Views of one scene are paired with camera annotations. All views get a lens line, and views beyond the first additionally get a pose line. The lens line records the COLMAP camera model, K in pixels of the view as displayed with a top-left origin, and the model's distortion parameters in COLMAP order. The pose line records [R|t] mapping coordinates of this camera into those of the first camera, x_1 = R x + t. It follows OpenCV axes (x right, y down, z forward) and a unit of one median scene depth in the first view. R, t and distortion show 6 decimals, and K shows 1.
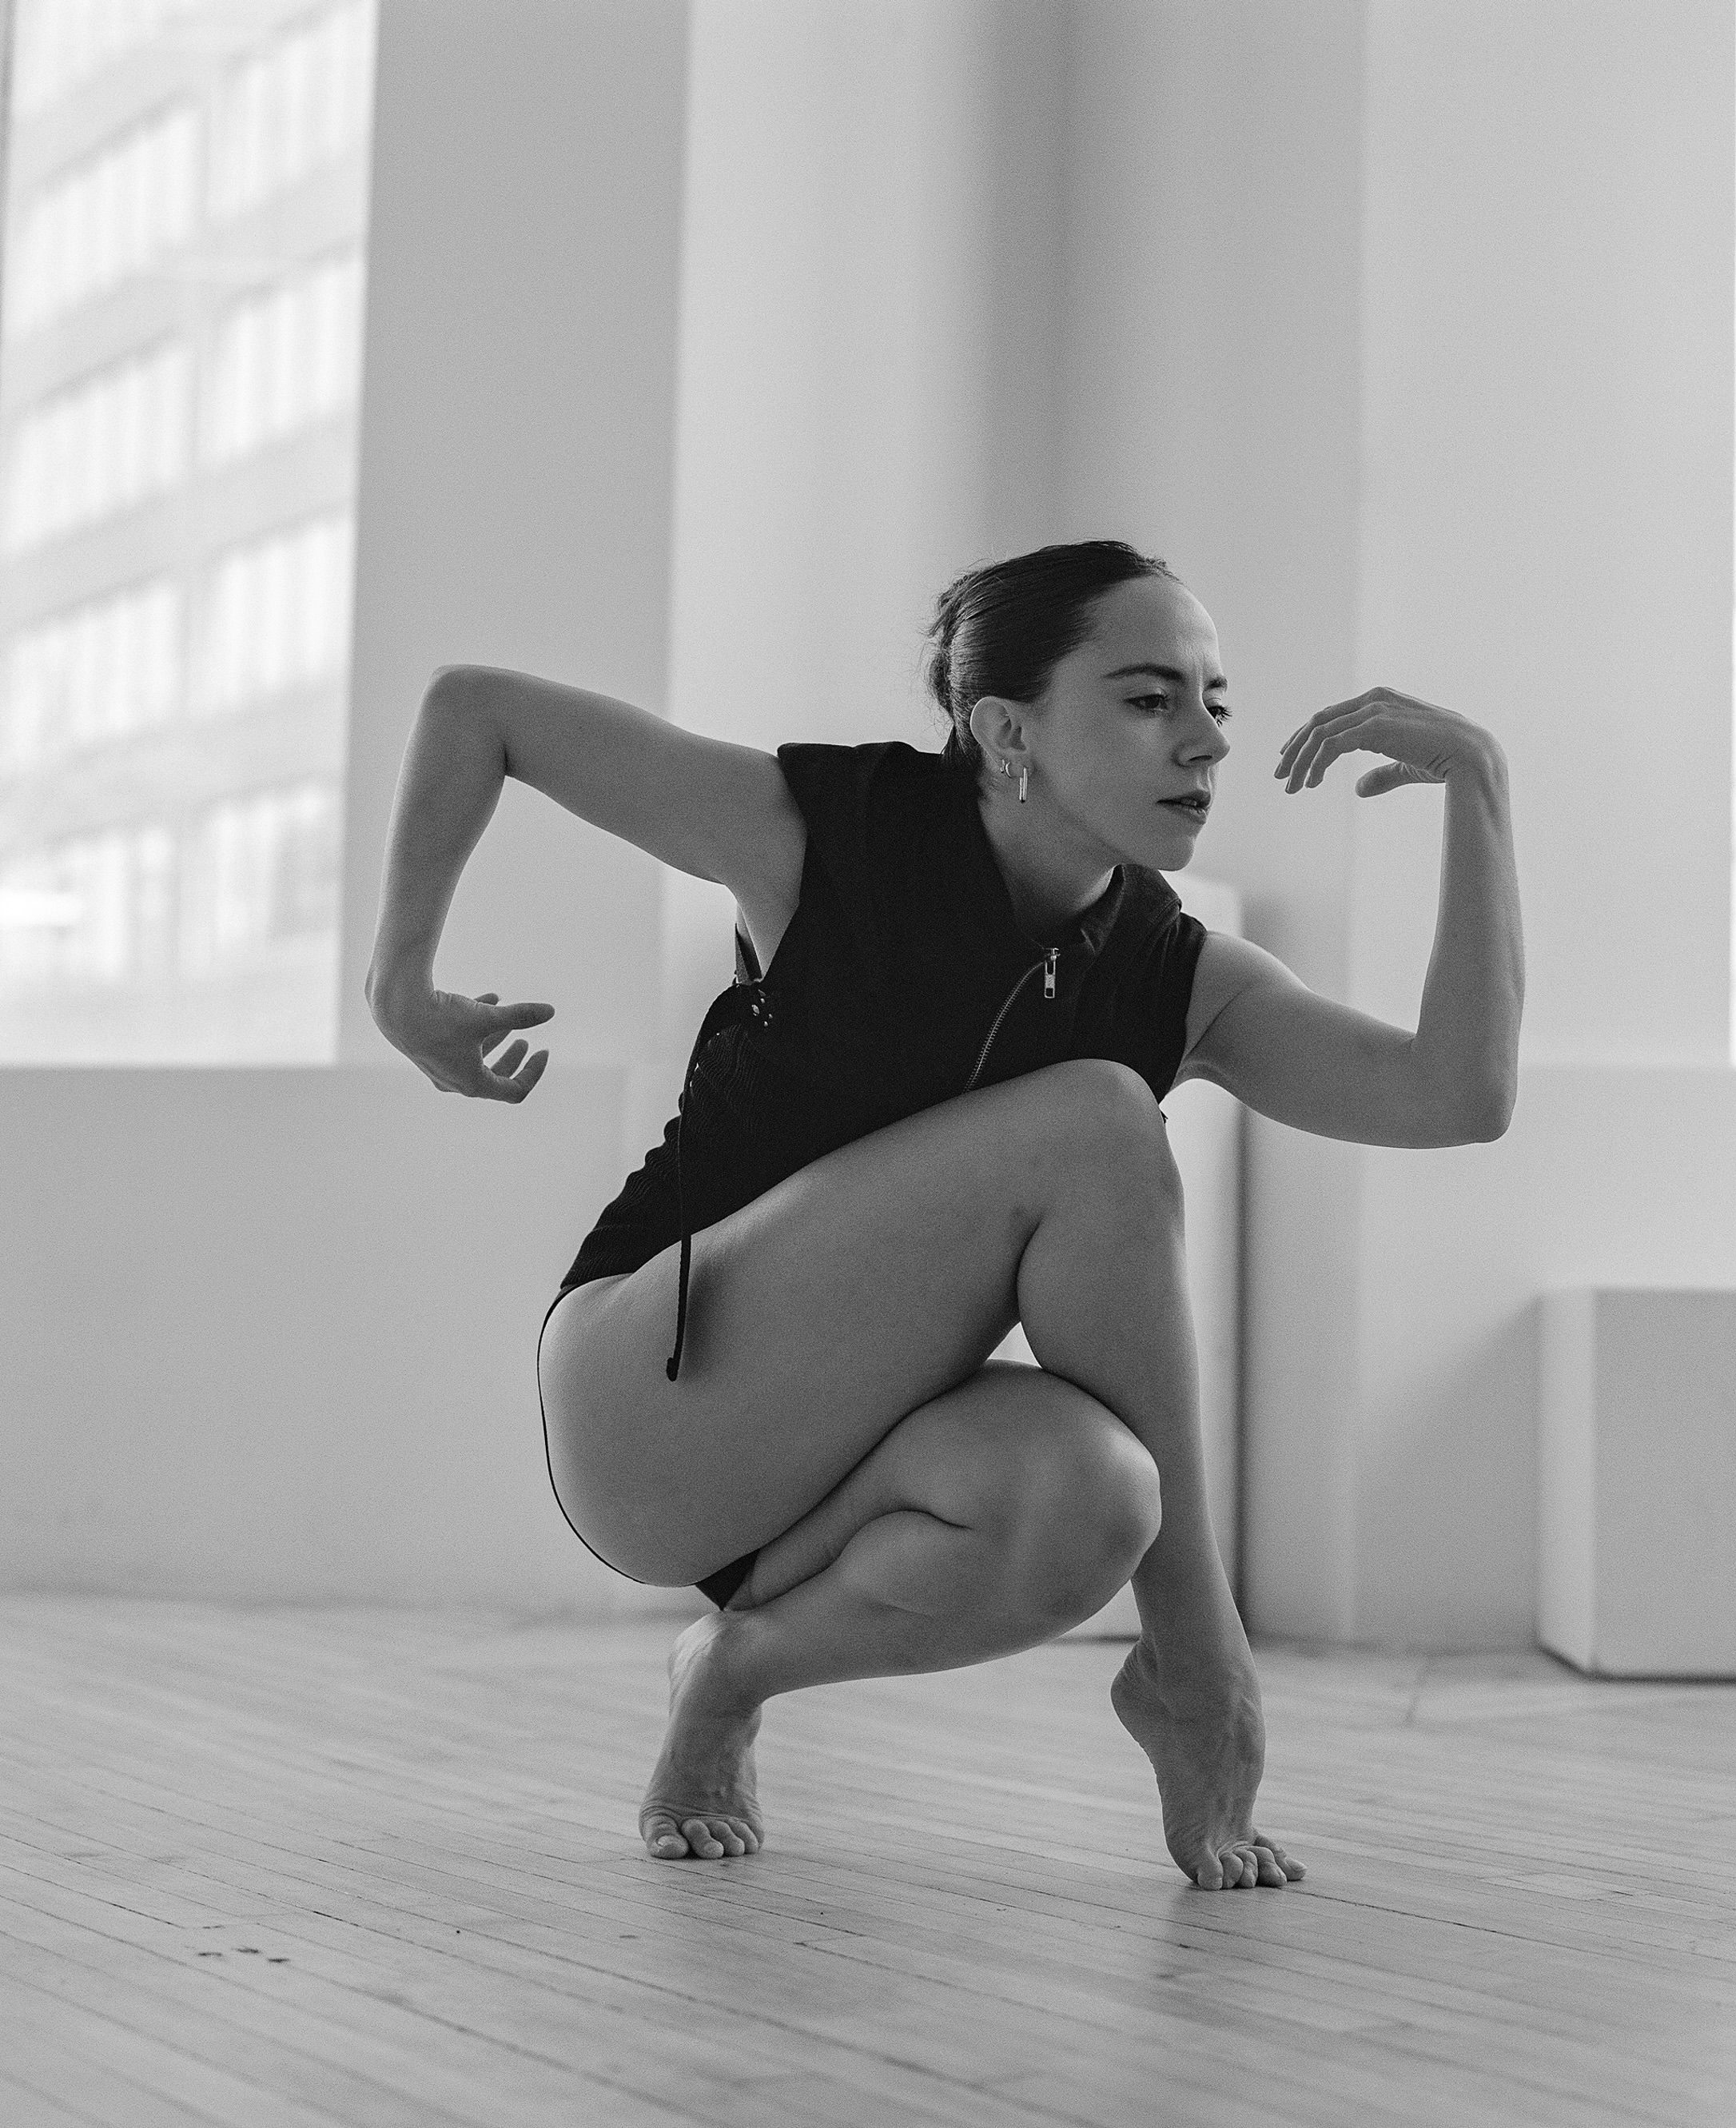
lens RADIAL K [[3738.5, 0, 803.8], [0, 3738.5, 1064.8], [0, 0, 1]] dist [-0.047726, -0.001798]
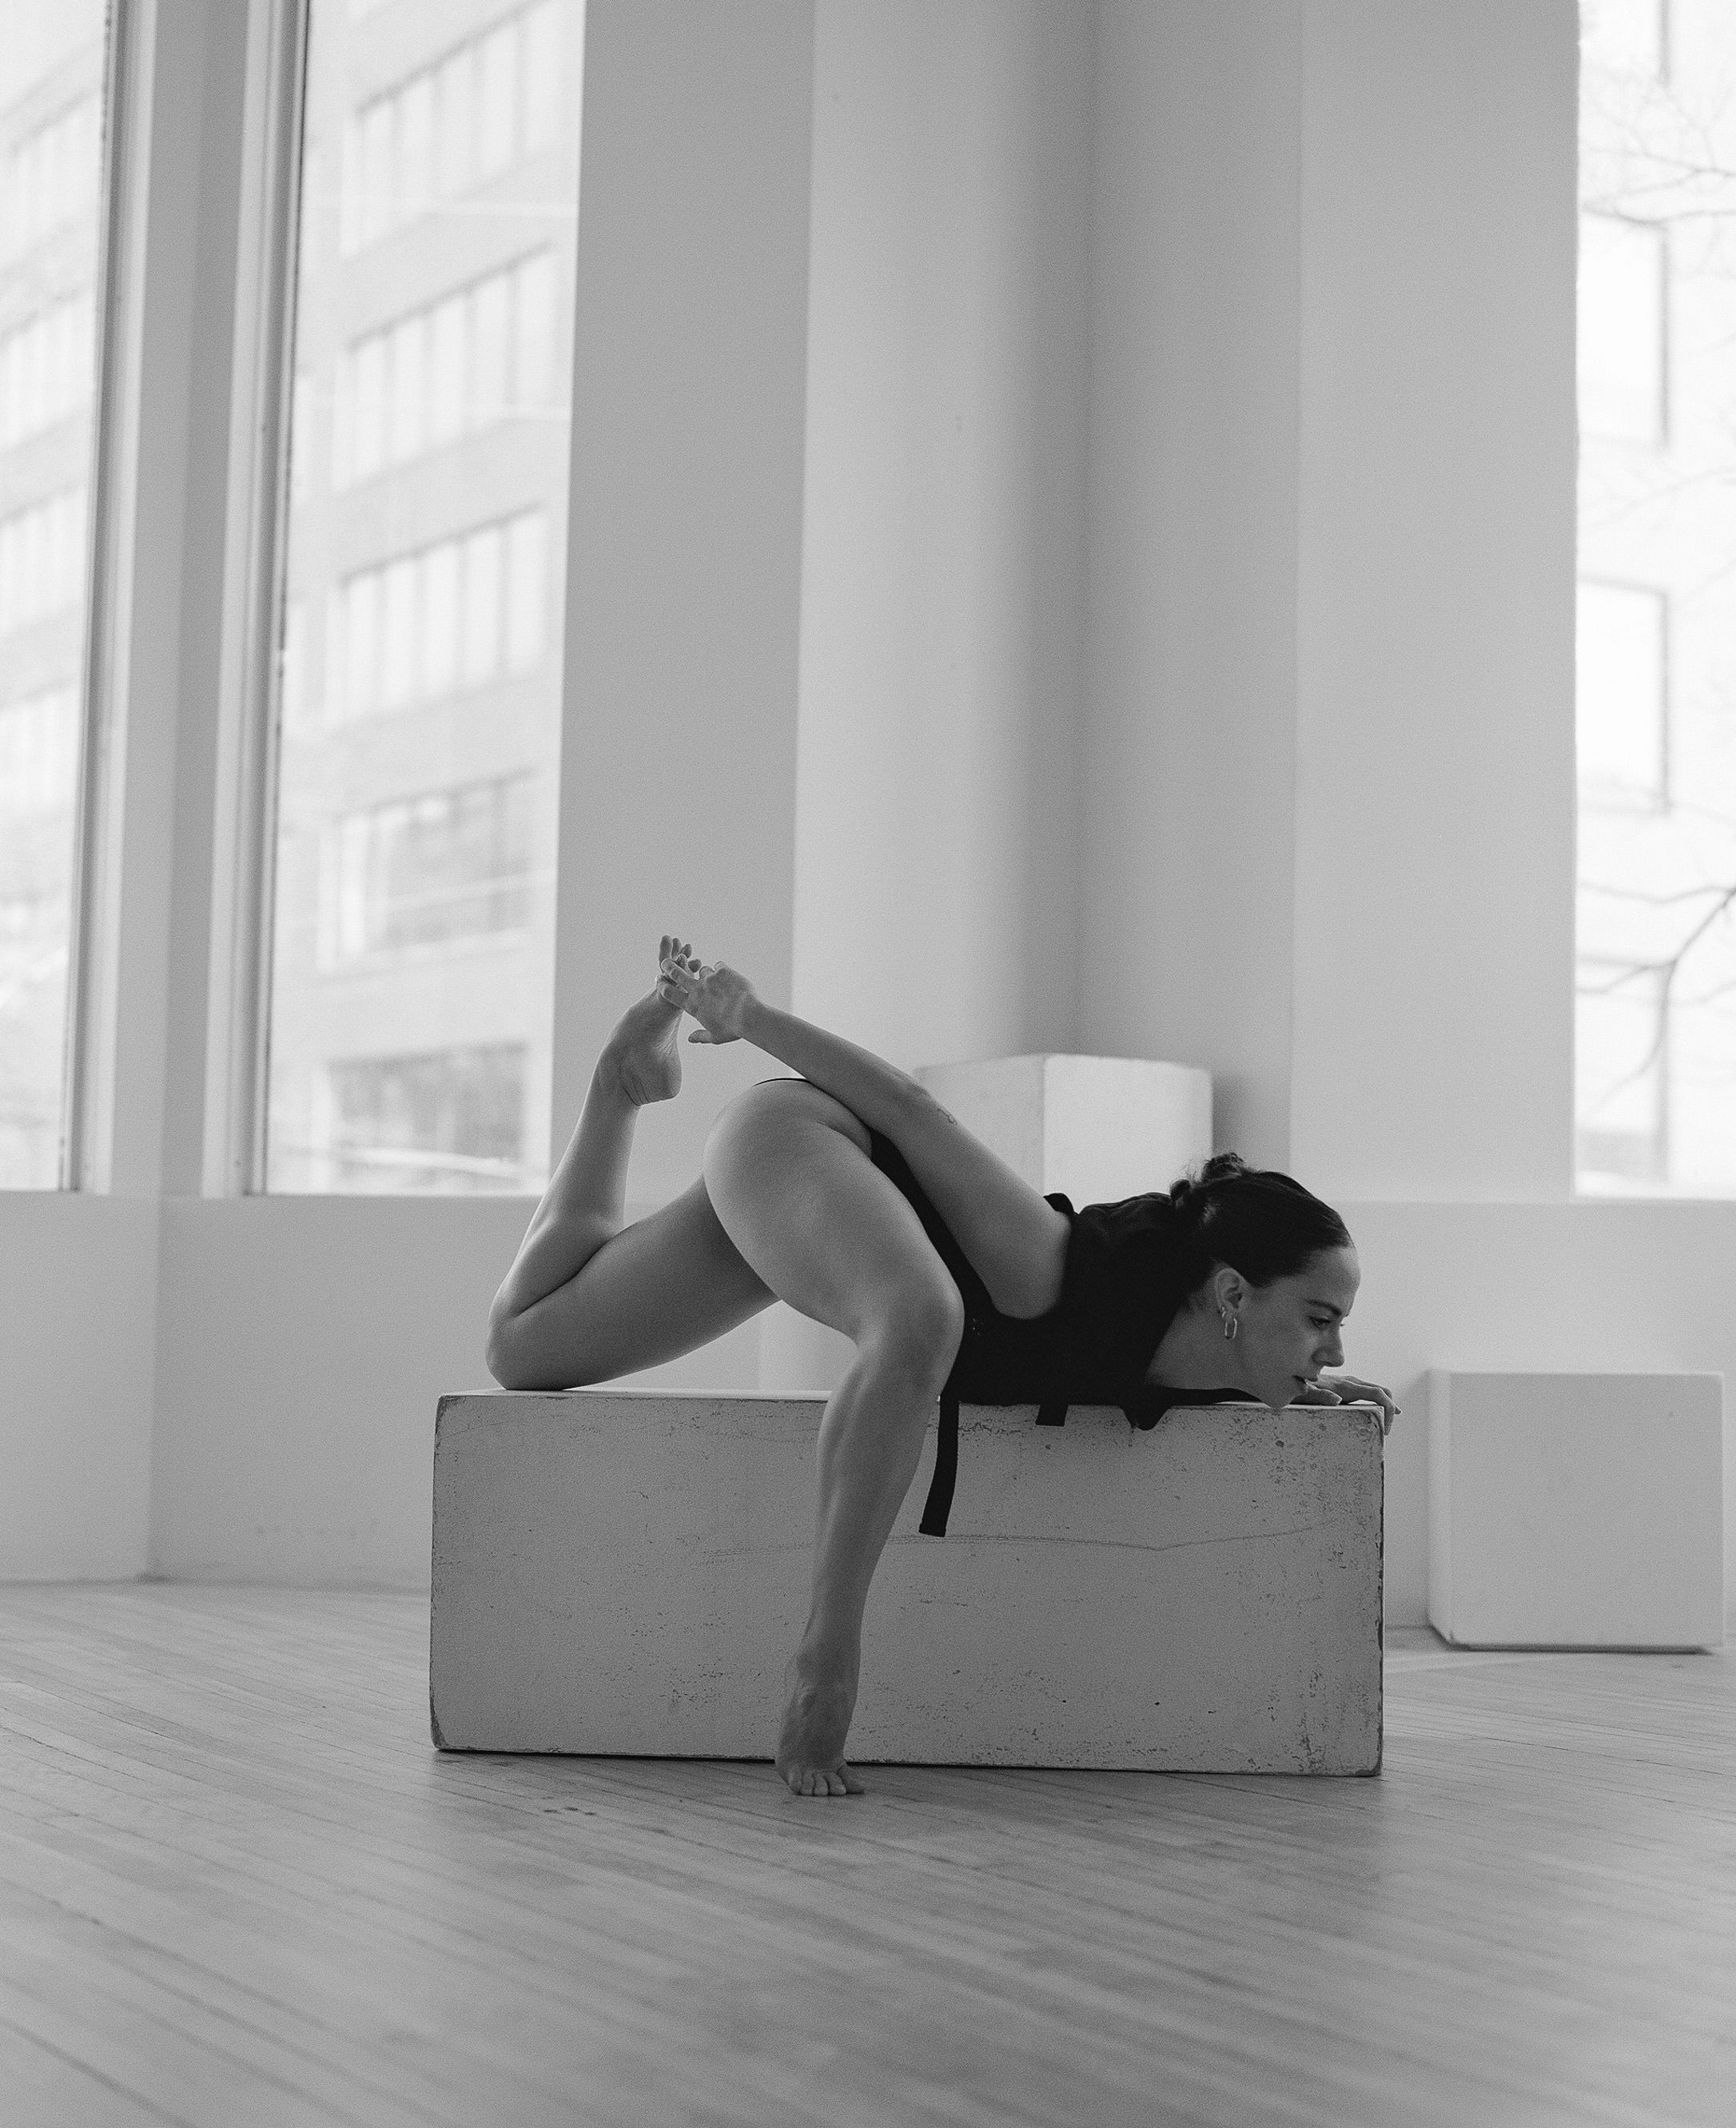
lens RADIAL K [[3667.3, 0, 872.9], [0, 3667.3, 1032.5], [0, 0, 1]] dist [-0.074187, 0.226351]
pose [[0.999939, -0.004229, -0.010161, 0.012871], [0.004200, 0.999987, -0.002901, -0.131839], [0.010174, 0.002858, 0.999944, -0.776769]]
